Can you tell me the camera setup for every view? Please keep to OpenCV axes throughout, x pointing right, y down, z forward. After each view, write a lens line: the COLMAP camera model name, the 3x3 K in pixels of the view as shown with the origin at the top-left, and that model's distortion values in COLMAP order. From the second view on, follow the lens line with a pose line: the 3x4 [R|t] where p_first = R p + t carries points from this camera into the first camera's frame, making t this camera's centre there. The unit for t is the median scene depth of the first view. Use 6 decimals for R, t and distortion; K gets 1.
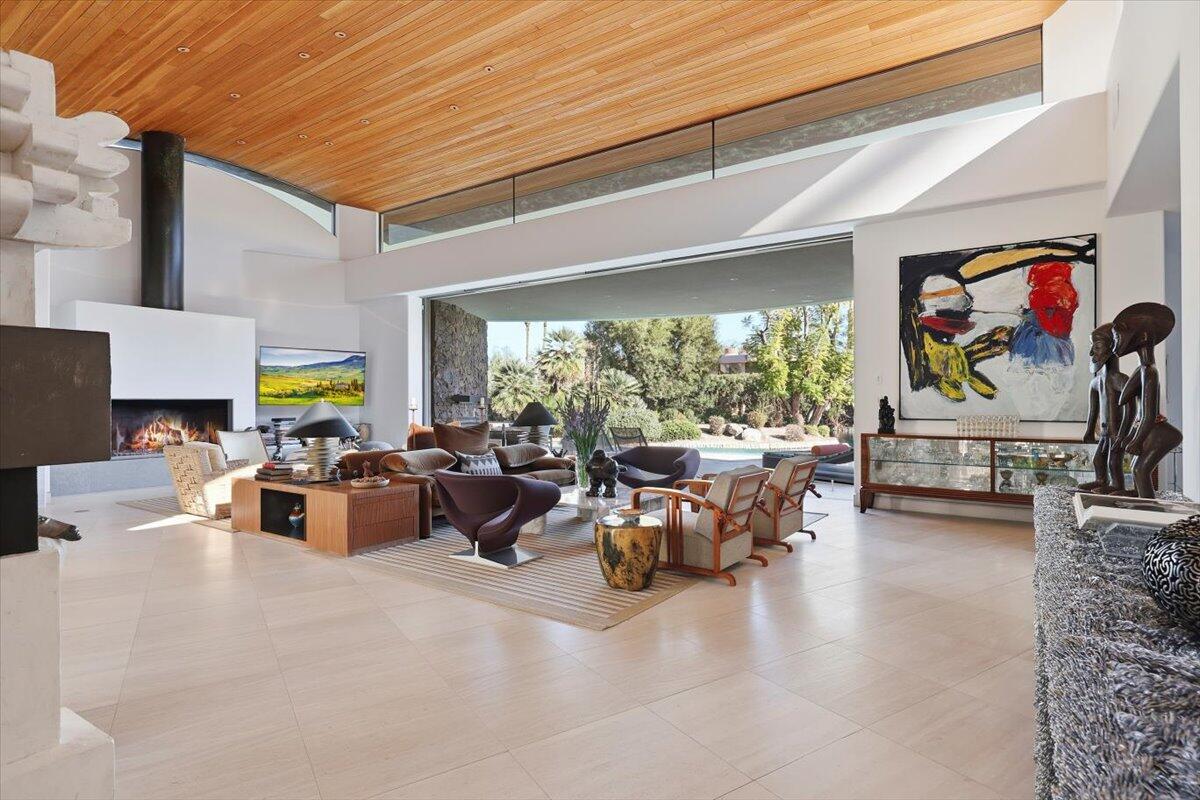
lens RADIAL K [[614.7, 0, 600.0], [0, 614.7, 400.0], [0, 0, 1]] dist [-0.000728, -0.000411]
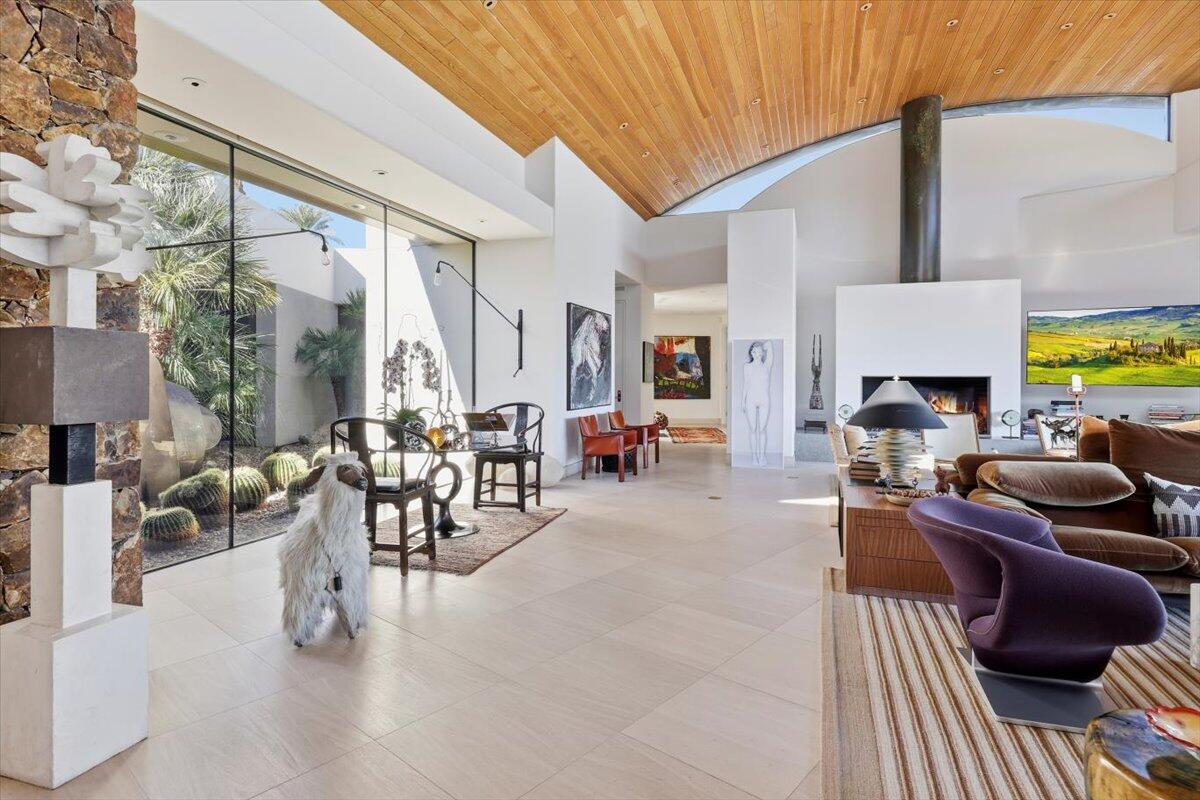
lens RADIAL K [[635.4, 0, 599.6], [0, 635.4, 379.2], [0, 0, 1]] dist [0.001888, -0.000150]
pose [[0.271928, 0.006631, -0.962295, 0.104881], [-0.003552, 0.999976, 0.005886, -0.000949], [0.962311, 0.001817, 0.271945, 0.226493]]
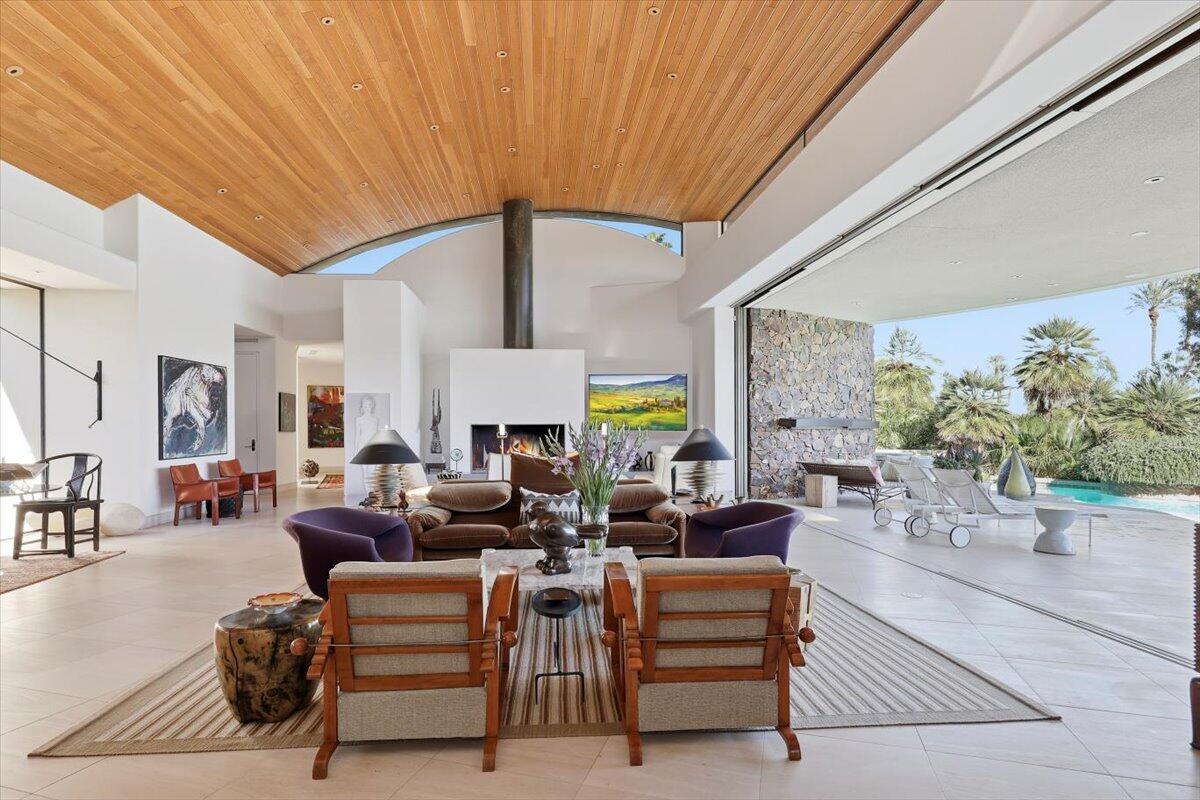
lens RADIAL K [[627.7, 0, 598.3], [0, 627.7, 424.1], [0, 0, 1]] dist [0.000193, -0.000693]
pose [[0.640588, -0.001134, -0.767884, 0.296690], [0.002645, 0.999996, 0.000730, -0.002228], [0.767880, -0.002499, 0.640589, 0.314294]]
